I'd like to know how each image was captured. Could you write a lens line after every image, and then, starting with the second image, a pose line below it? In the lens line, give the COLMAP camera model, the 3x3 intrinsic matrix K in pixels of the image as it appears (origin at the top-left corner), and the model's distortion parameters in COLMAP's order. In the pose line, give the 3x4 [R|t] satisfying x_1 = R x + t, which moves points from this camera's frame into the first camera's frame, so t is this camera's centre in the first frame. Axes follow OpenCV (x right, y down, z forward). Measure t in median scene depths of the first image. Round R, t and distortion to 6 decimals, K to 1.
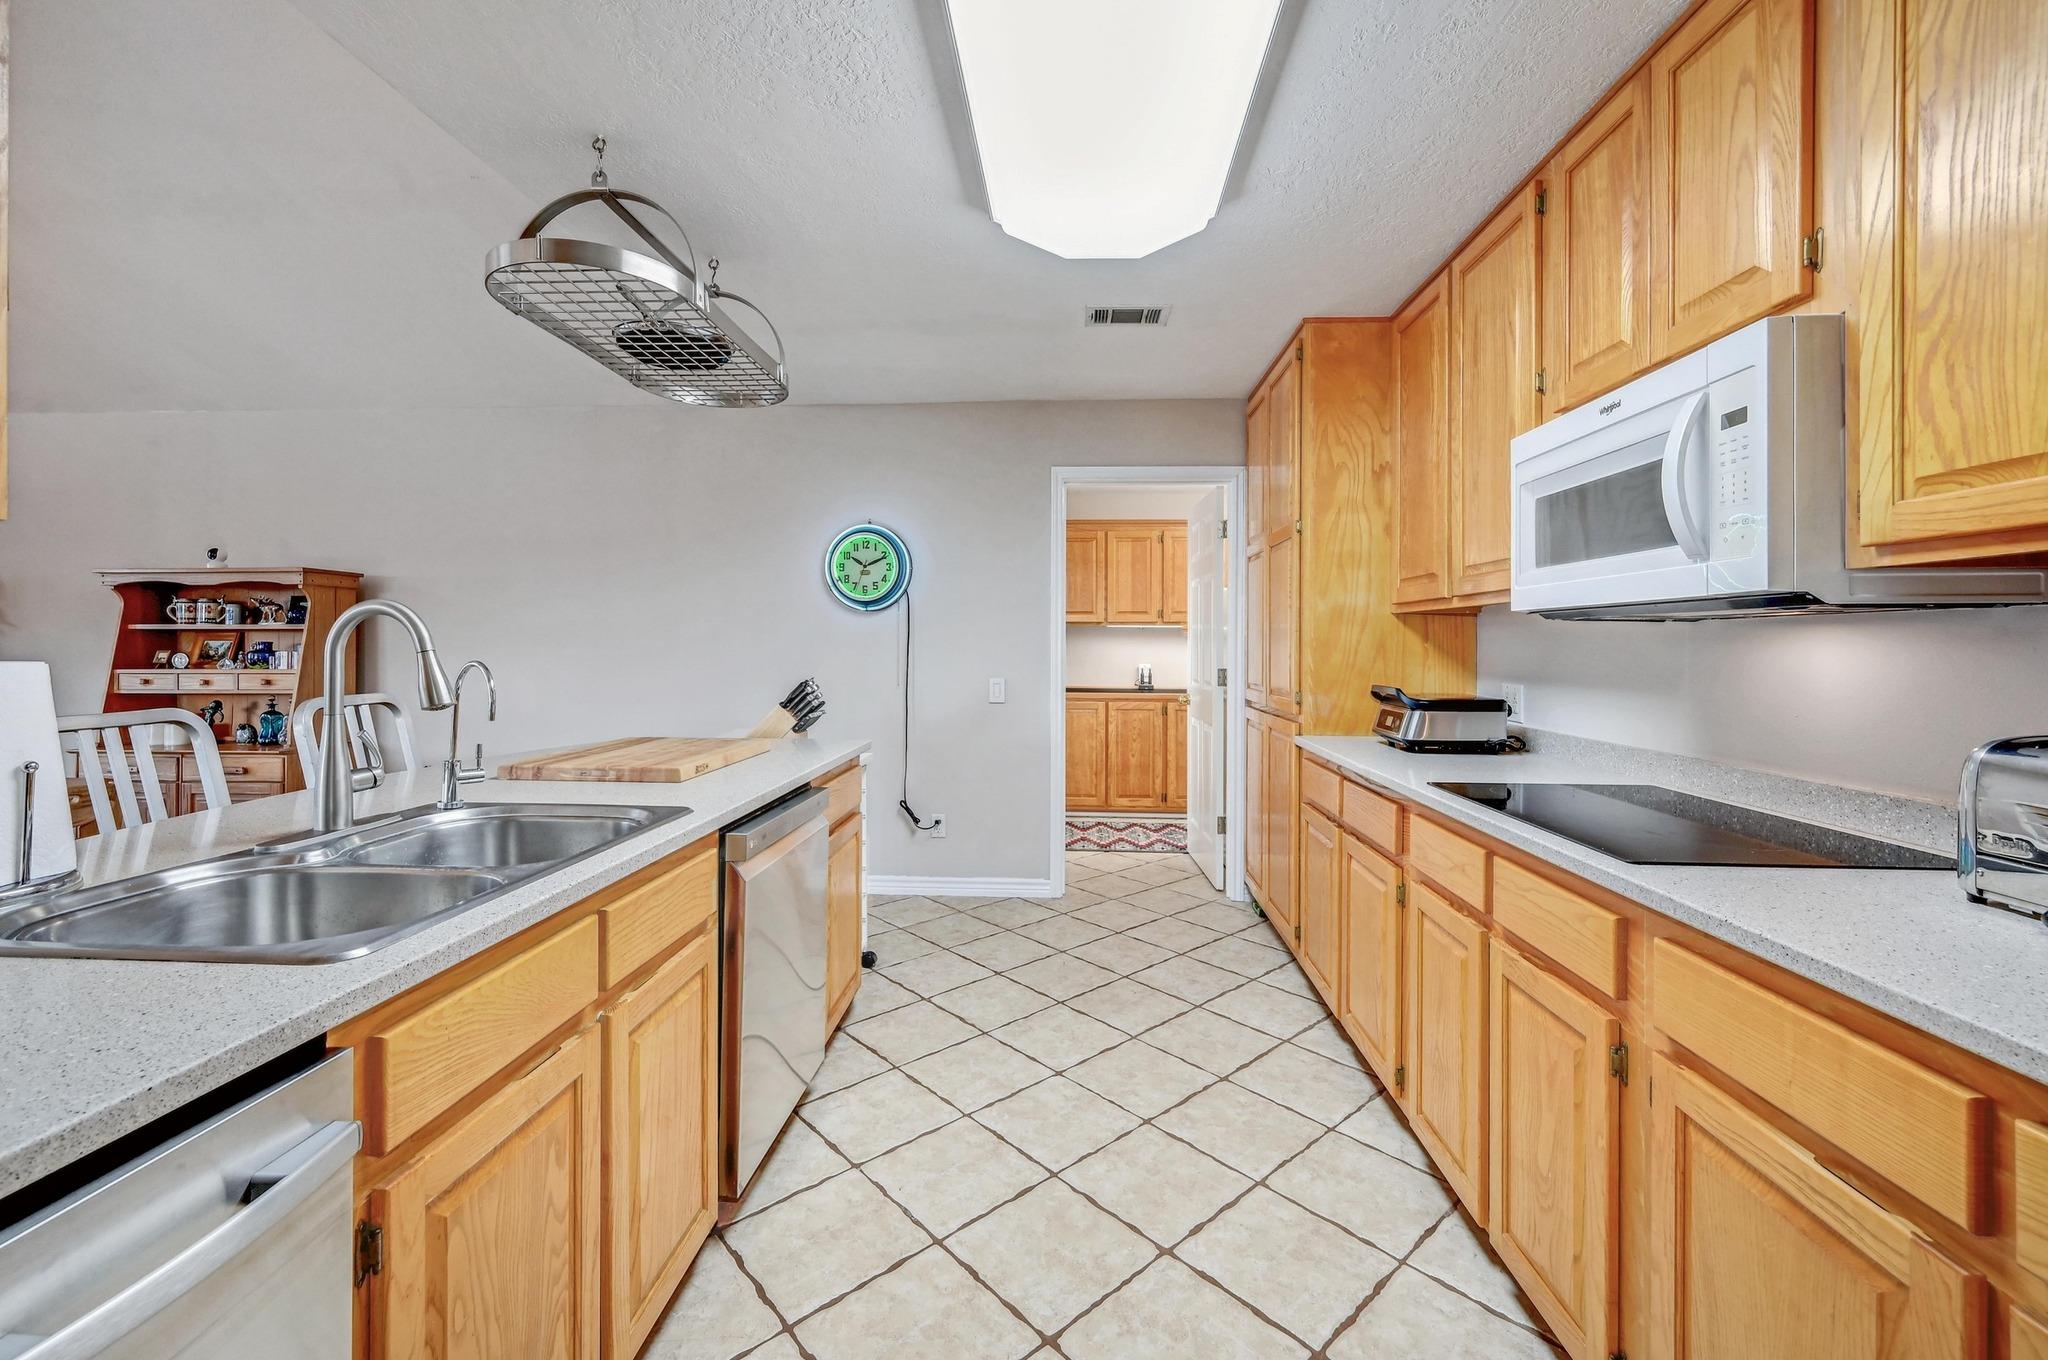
lens RADIAL K [[842.8, 0, 1019.1], [0, 842.8, 650.8], [0, 0, 1]] dist [-0.000116, 0.000167]
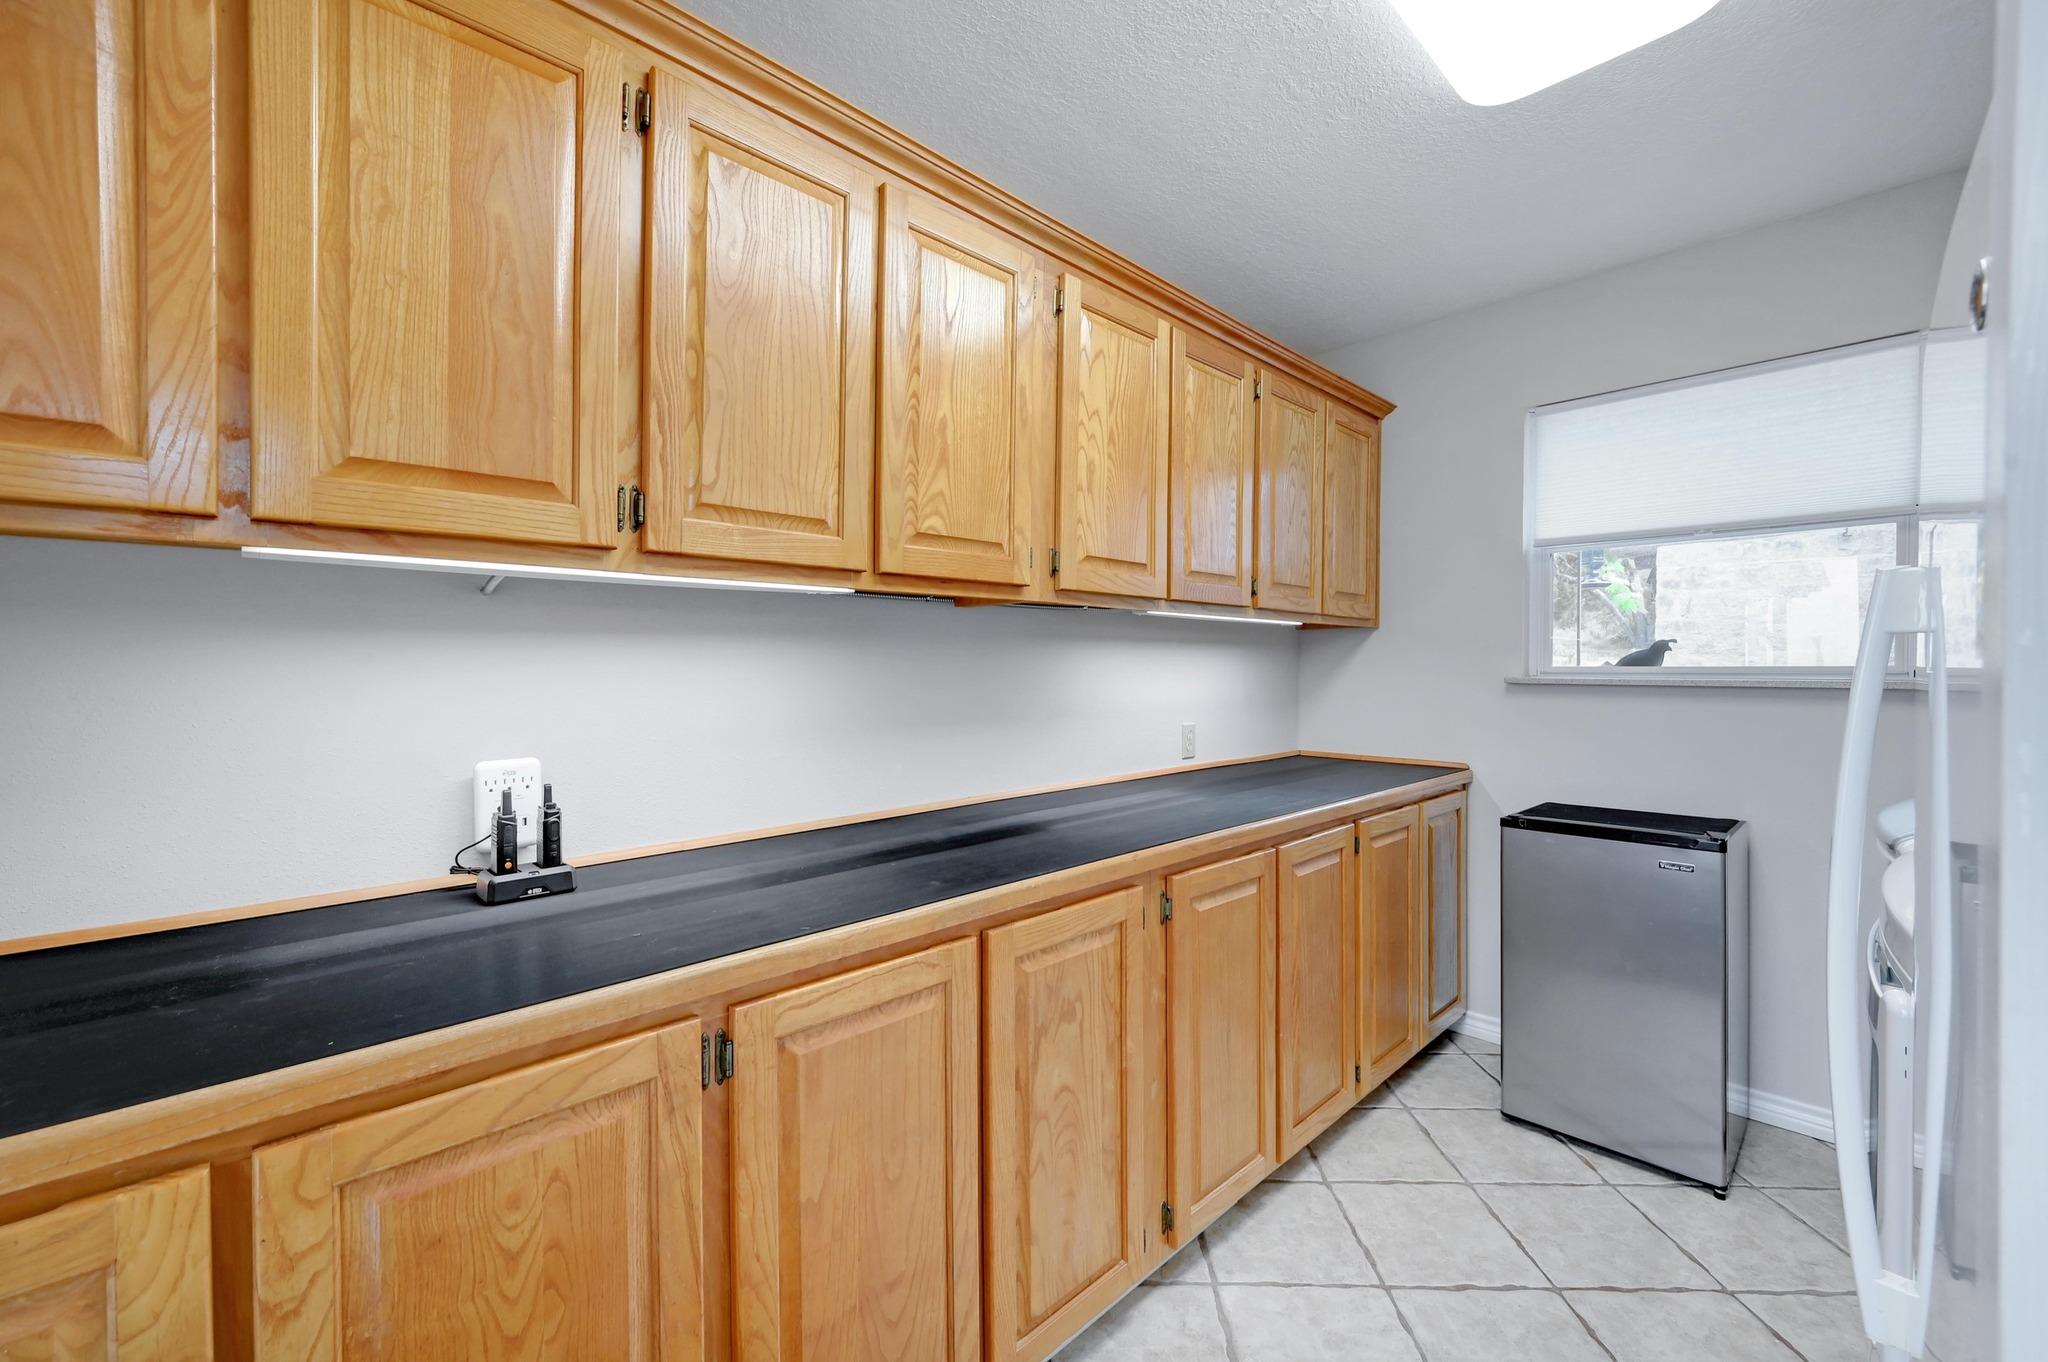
lens RADIAL K [[828.1, 0, 1022.9], [0, 828.1, 665.2], [0, 0, 1]] dist [0.001244, 0.000528]
pose [[0.684176, -0.008665, 0.729265, 0.091189], [0.010599, 0.999942, 0.001938, -0.007459], [-0.729240, 0.006404, 0.684228, 0.806662]]
